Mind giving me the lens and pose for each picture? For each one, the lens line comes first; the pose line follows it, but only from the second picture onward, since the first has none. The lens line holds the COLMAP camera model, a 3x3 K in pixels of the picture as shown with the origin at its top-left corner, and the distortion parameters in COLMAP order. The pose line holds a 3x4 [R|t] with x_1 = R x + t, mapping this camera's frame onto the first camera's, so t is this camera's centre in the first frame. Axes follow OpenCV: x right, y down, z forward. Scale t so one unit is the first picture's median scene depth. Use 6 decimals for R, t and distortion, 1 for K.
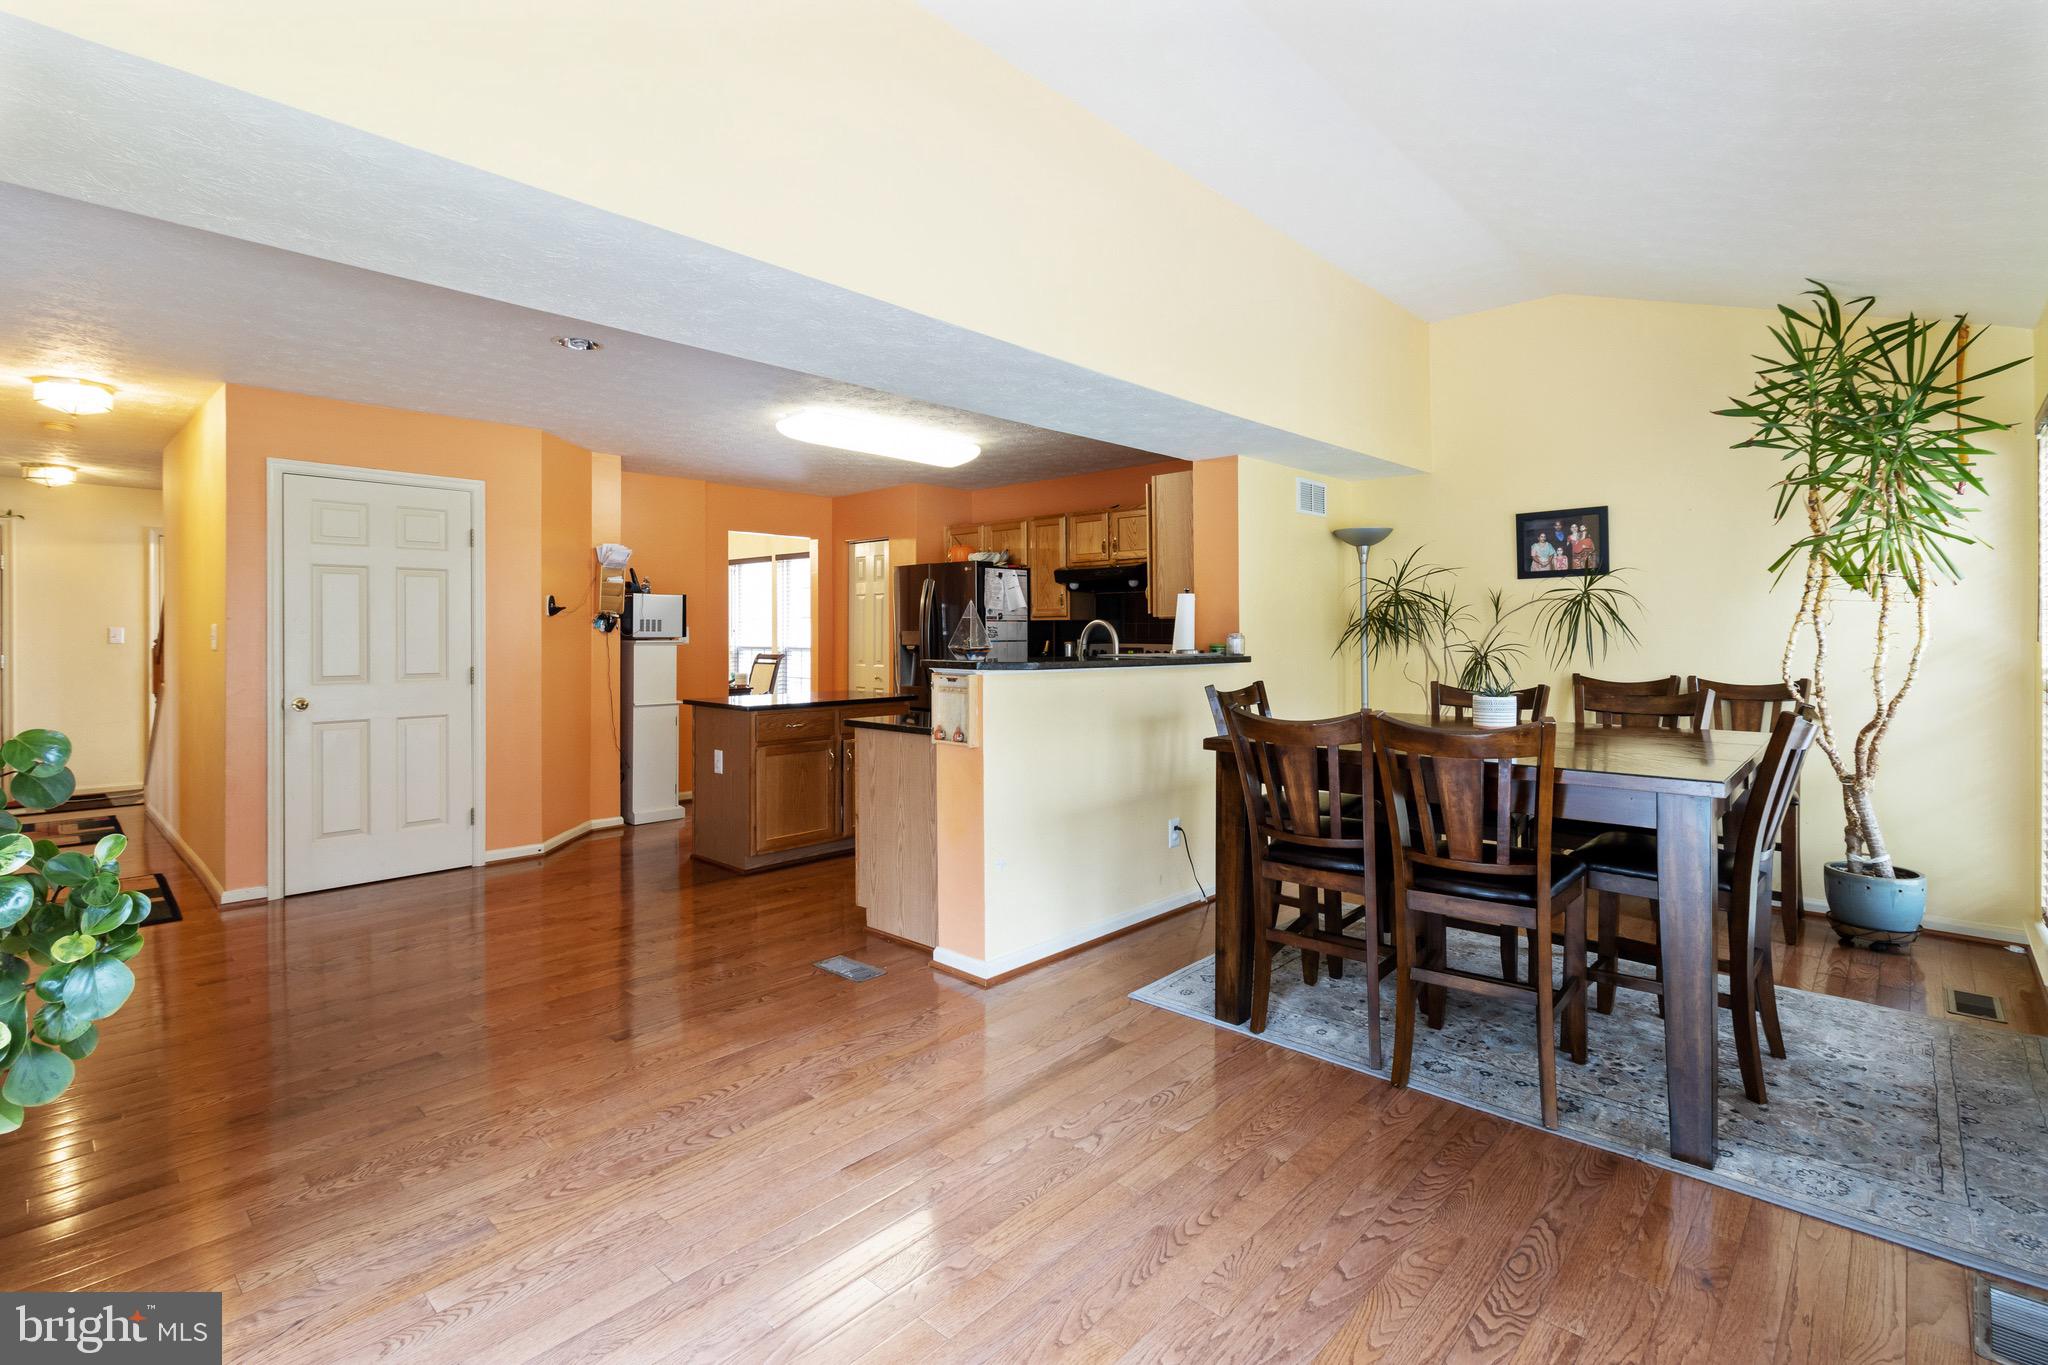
lens RADIAL K [[953.8, 0, 1023.5], [0, 953.8, 631.6], [0, 0, 1]] dist [0.002932, 0.000720]
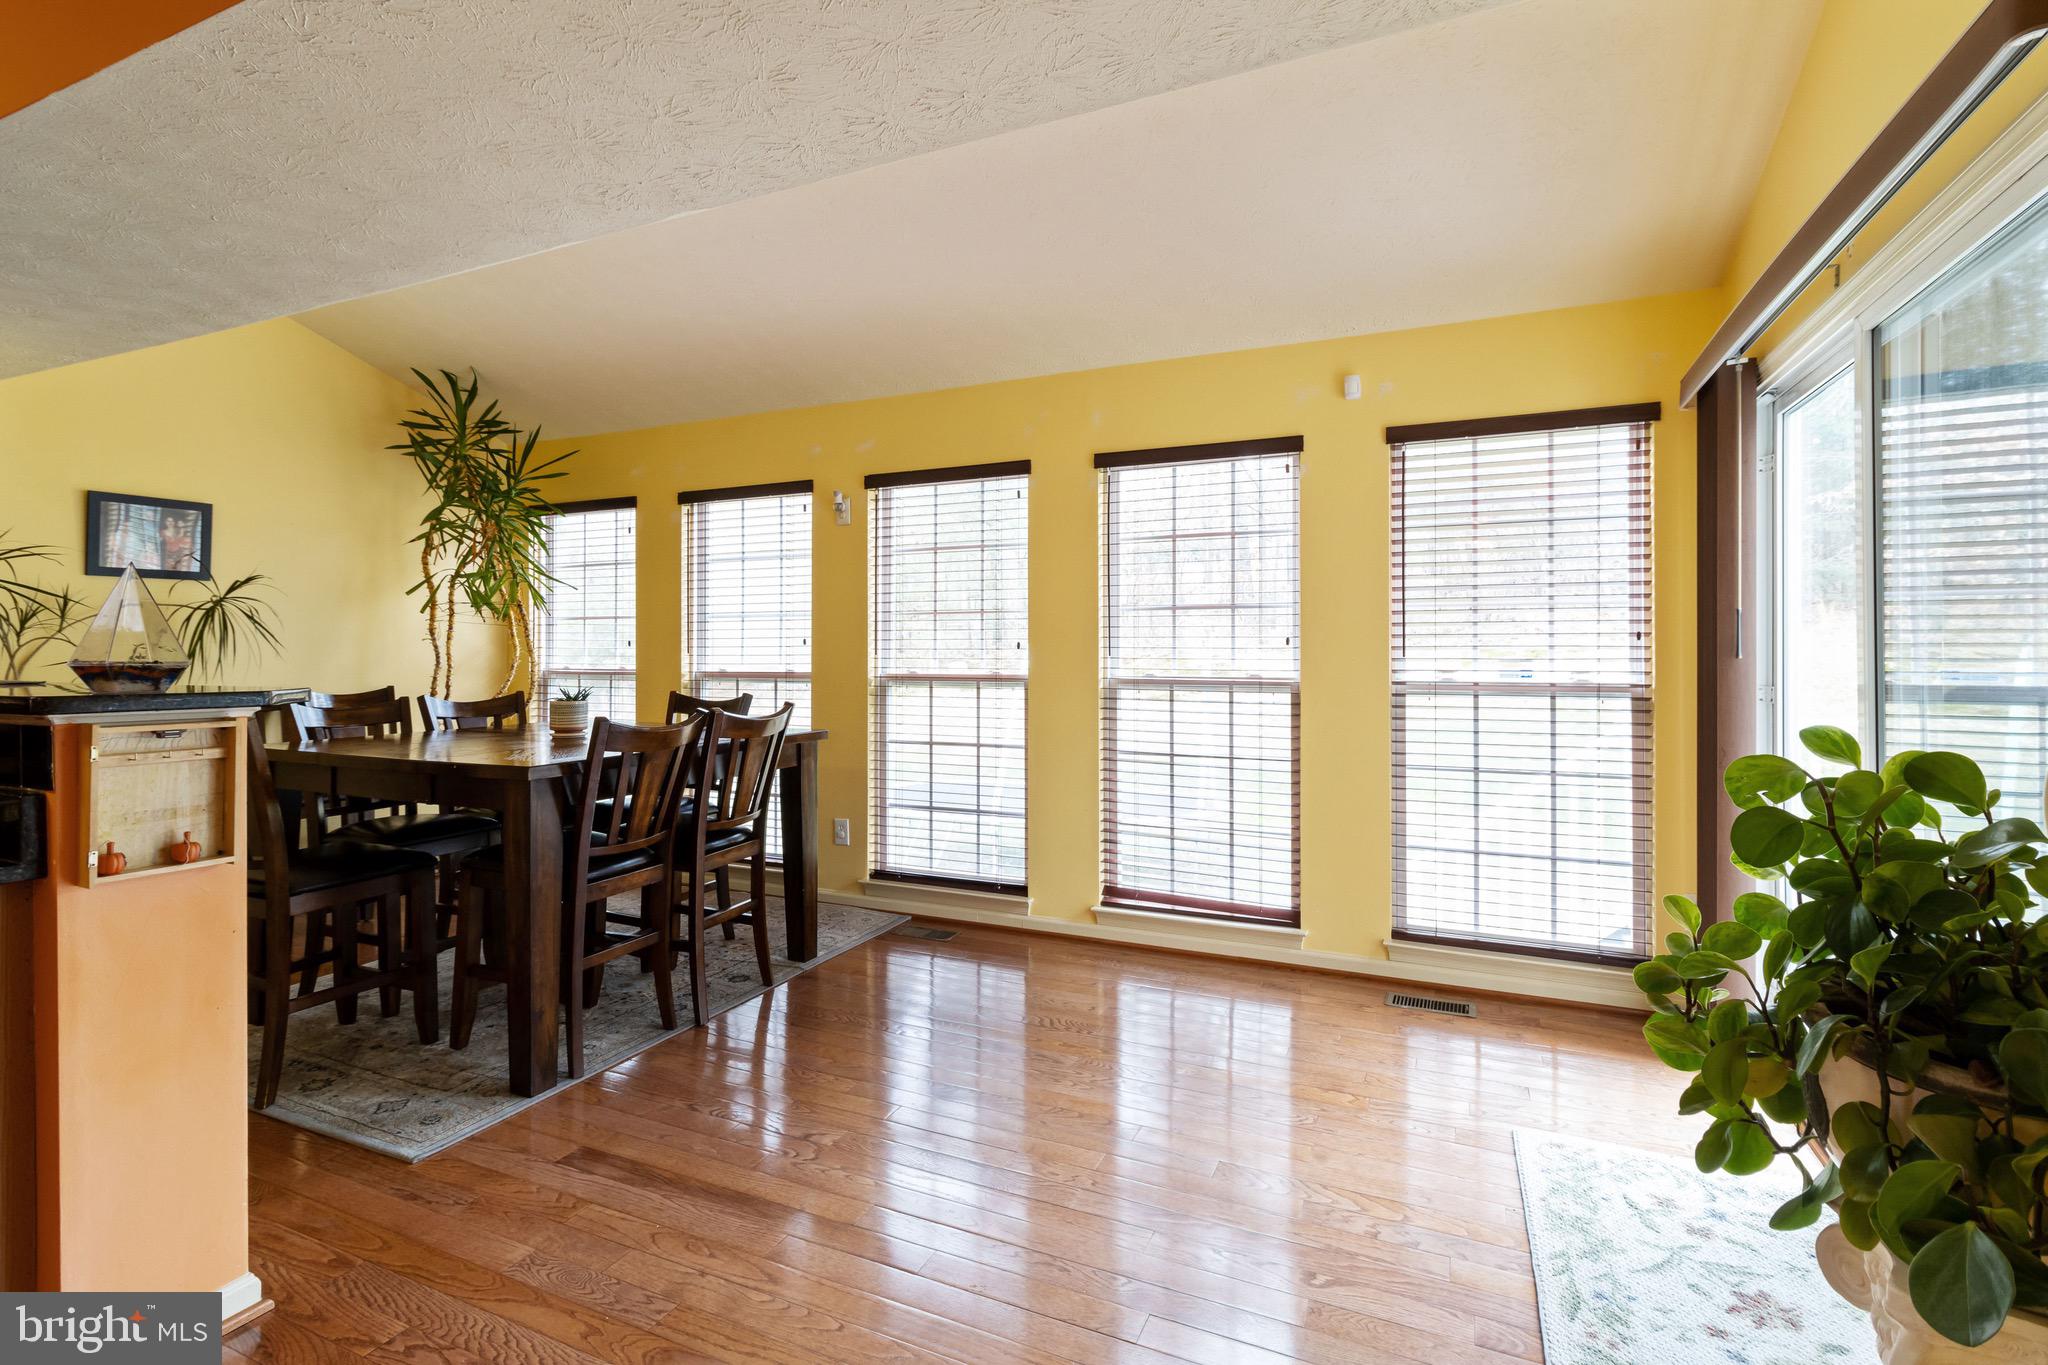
lens RADIAL K [[953.8, 0, 1025.2], [0, 953.8, 654.2], [0, 0, 1]] dist [0.002932, 0.000720]
pose [[-0.317606, 0.000168, 0.948223, -0.519440], [-0.000547, 1.000000, -0.000361, 0.010100], [-0.948223, -0.000634, -0.317606, 0.602416]]
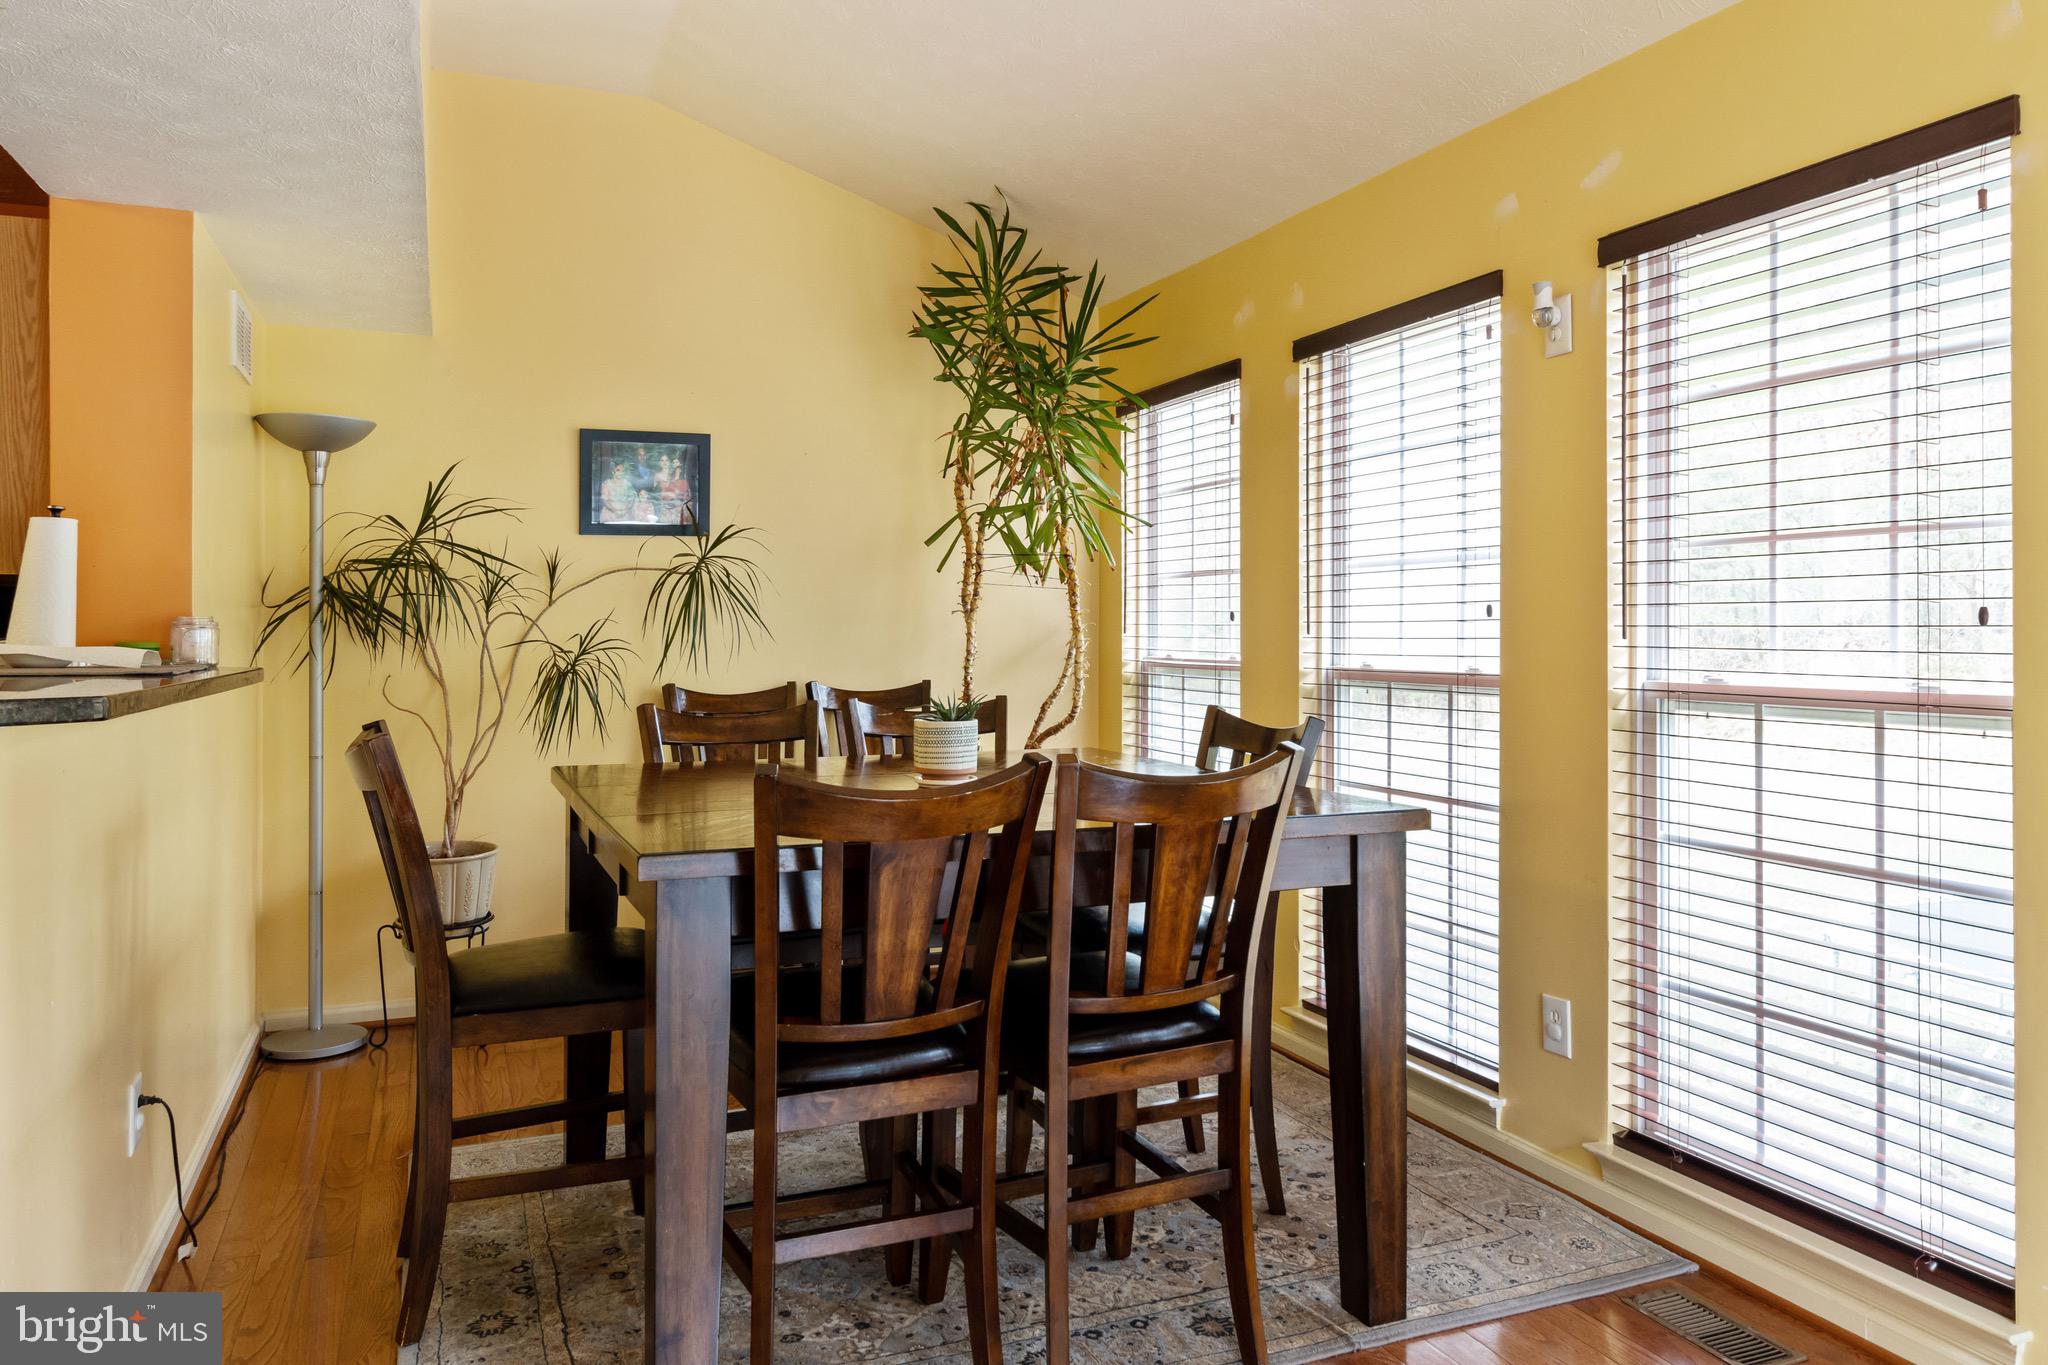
lens RADIAL K [[1422.6, 0, 1020.6], [0, 1422.6, 618.7], [0, 0, 1]] dist [0.007239, -0.006554]
pose [[0.418156, 0.009441, 0.908326, -0.226694], [-0.003632, 0.999955, -0.008721, 0.007561], [-0.908368, 0.000347, 0.418171, 0.406268]]
